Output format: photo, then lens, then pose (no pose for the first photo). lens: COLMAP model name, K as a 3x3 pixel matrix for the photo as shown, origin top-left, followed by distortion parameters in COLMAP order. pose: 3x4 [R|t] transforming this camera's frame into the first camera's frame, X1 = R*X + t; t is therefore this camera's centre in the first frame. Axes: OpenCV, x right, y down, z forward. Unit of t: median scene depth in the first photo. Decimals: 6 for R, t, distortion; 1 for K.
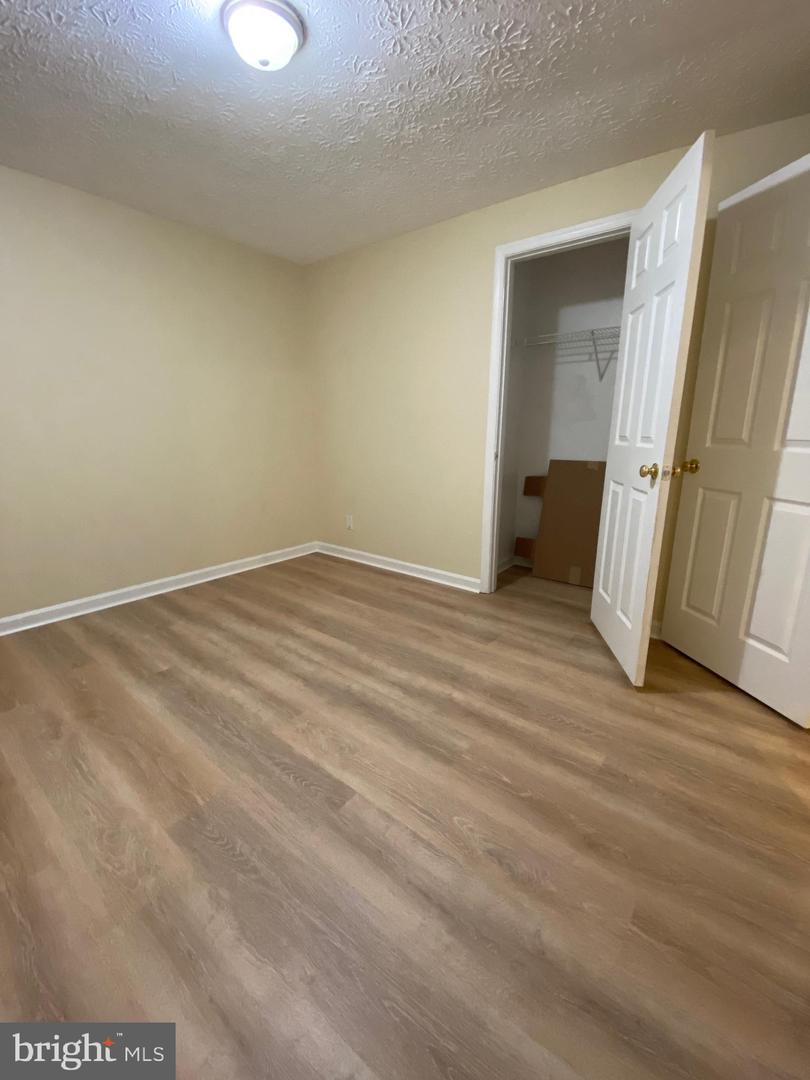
lens RADIAL K [[445.9, 0, 405.0], [0, 445.9, 540.0], [0, 0, 1]] dist [0.039620, -0.034401]
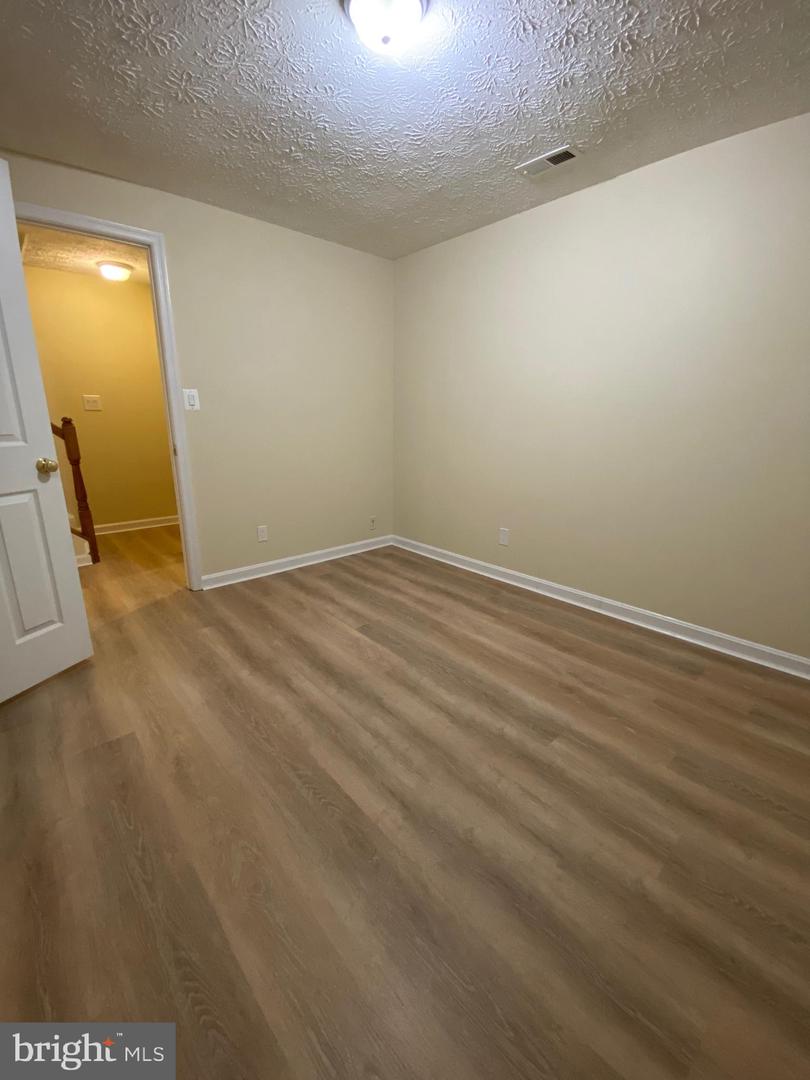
lens RADIAL K [[445.9, 0, 405.0], [0, 445.9, 540.0], [0, 0, 1]] dist [0.039620, -0.034401]
pose [[-0.986118, -0.056661, 0.156080, -0.422183], [0.027556, 0.871102, 0.490329, -0.463323], [-0.163744, 0.487823, -0.857448, 1.730424]]
